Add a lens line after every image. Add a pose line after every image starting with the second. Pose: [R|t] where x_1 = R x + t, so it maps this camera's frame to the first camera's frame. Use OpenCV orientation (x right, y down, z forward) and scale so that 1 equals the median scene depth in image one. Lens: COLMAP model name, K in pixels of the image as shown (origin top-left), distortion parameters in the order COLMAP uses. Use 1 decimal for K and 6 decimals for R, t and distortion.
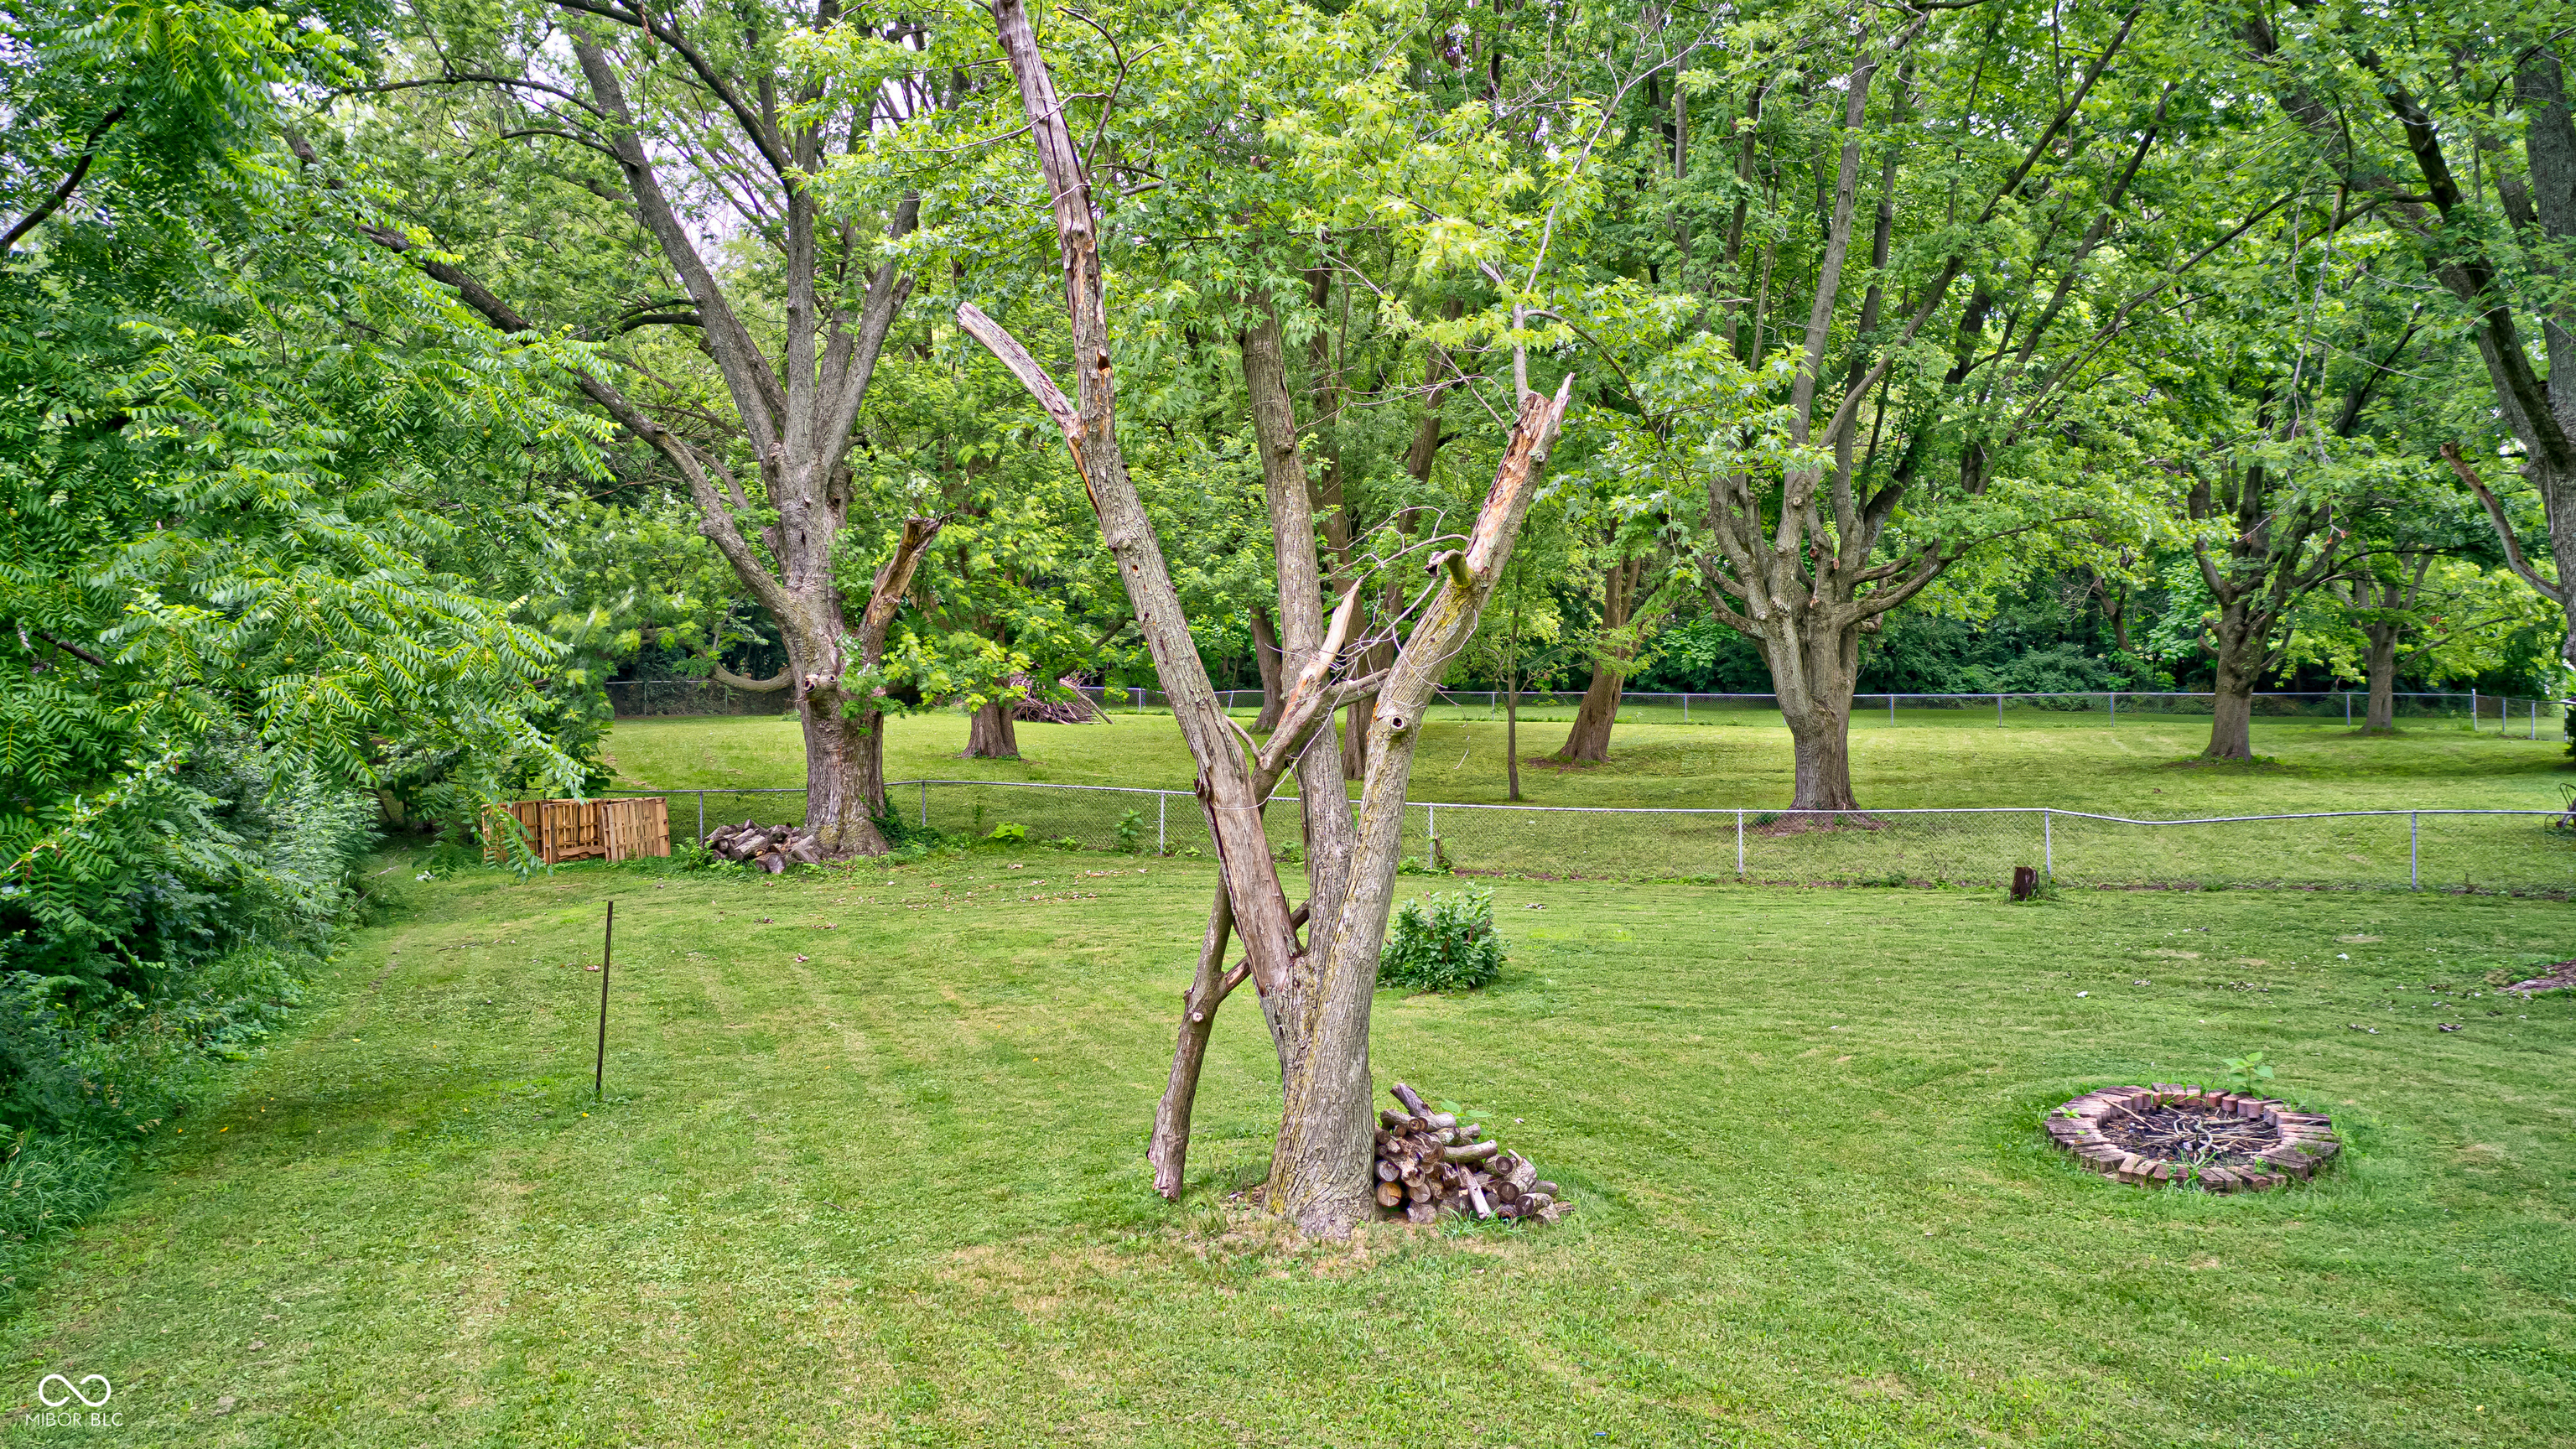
lens RADIAL K [[1993.3, 0, 1288.0], [0, 1993.3, 724.5], [0, 0, 1]] dist [-0.001724, -0.007627]
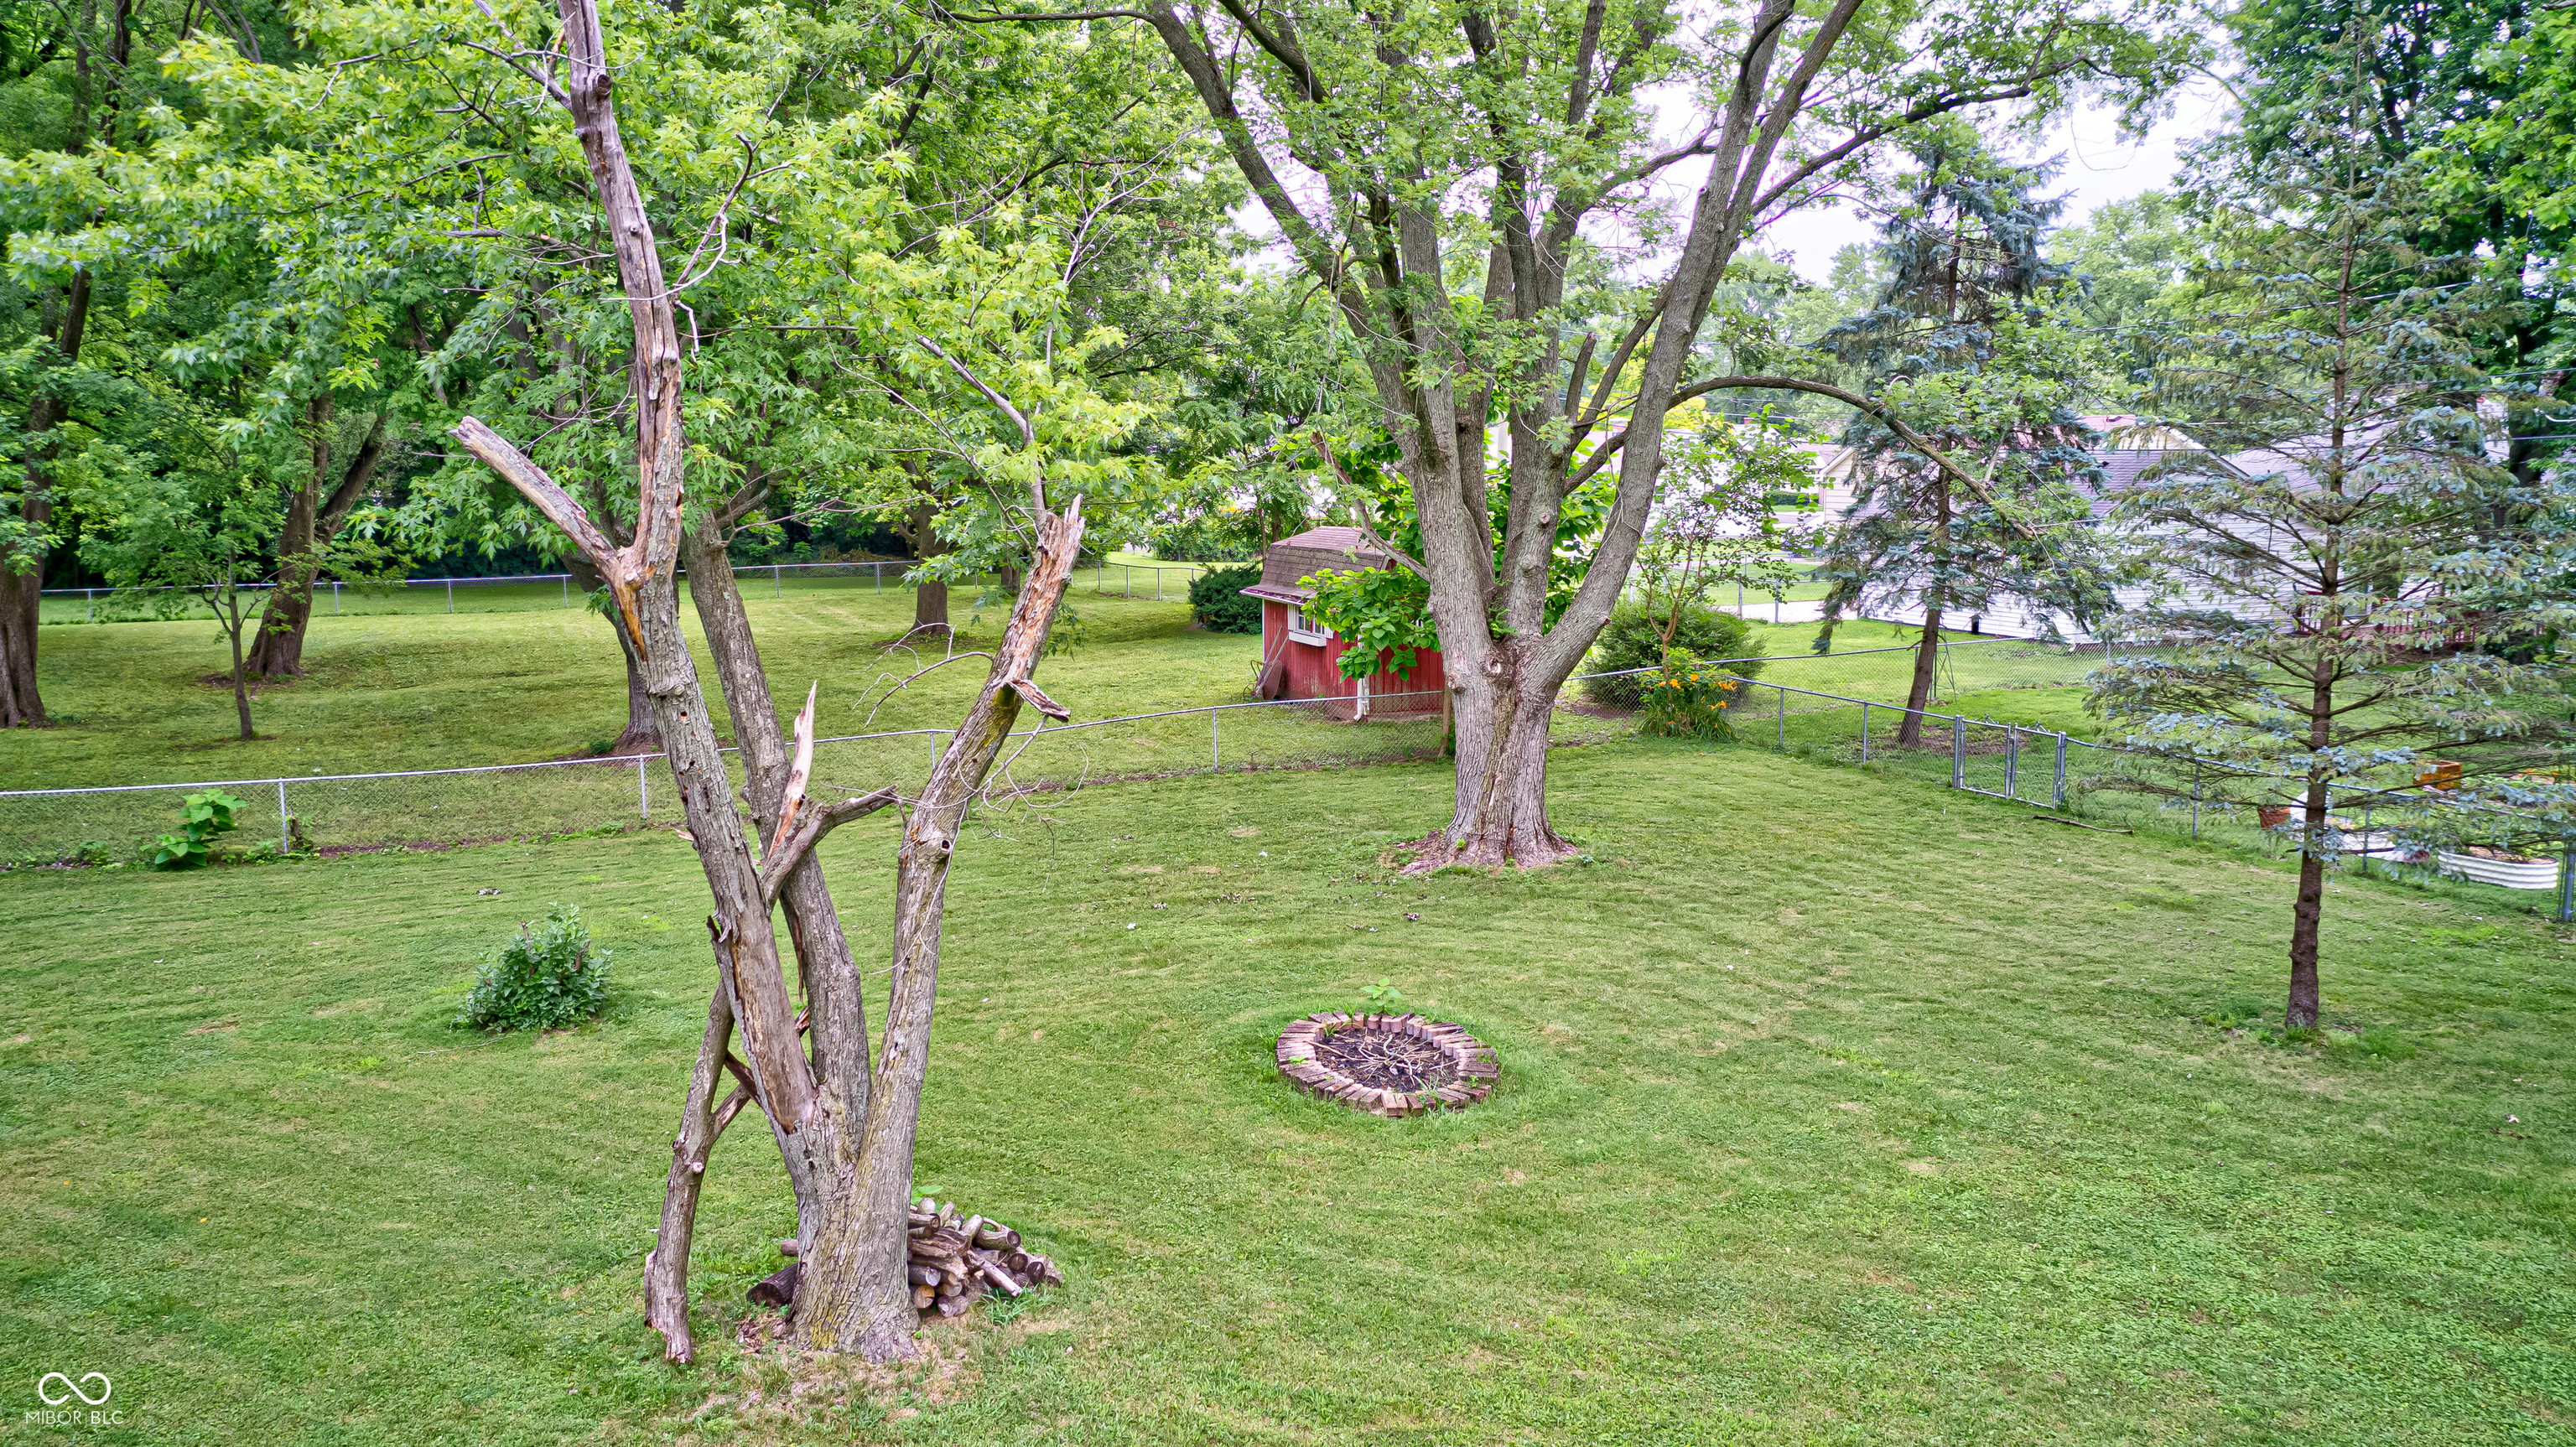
lens RADIAL K [[1993.1, 0, 1288.0], [0, 1993.1, 723.5], [0, 0, 1]] dist [-0.001724, -0.007627]
pose [[0.745611, -0.092690, 0.659903, -0.454053], [0.034497, 0.994320, 0.100685, -0.150700], [-0.665487, -0.052308, 0.744574, 0.135448]]
